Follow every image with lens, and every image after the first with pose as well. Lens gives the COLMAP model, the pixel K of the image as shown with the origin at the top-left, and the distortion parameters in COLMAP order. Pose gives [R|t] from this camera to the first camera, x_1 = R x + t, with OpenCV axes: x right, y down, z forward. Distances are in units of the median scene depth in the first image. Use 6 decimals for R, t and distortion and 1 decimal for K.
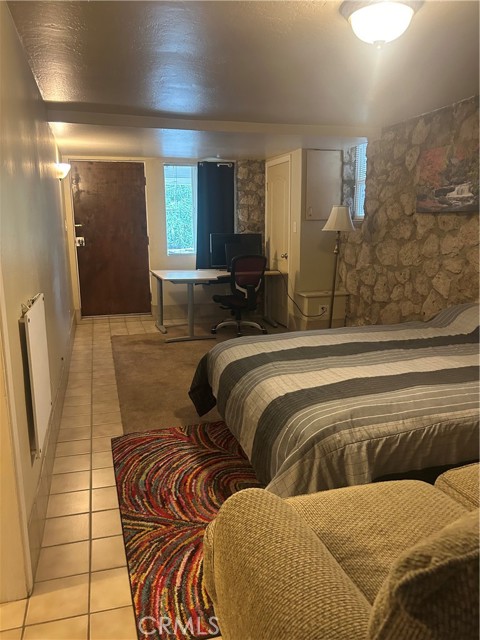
lens RADIAL K [[484.3, 0, 238.0], [0, 484.3, 319.2], [0, 0, 1]] dist [0.032461, -0.000323]
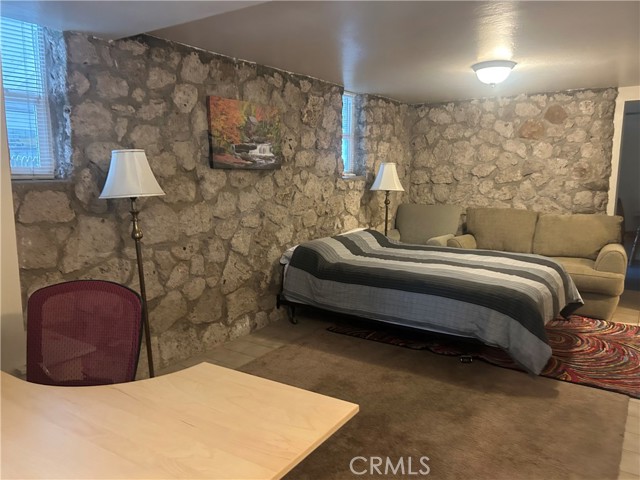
lens RADIAL K [[484.3, 0, 319.0], [0, 484.3, 244.1], [0, 0, 1]] dist [0.032461, -0.000323]
pose [[-0.631540, -0.115406, 0.766707, -0.431270], [0.148370, 0.952598, 0.265600, -0.313725], [-0.761015, 0.281493, -0.584481, 1.504654]]
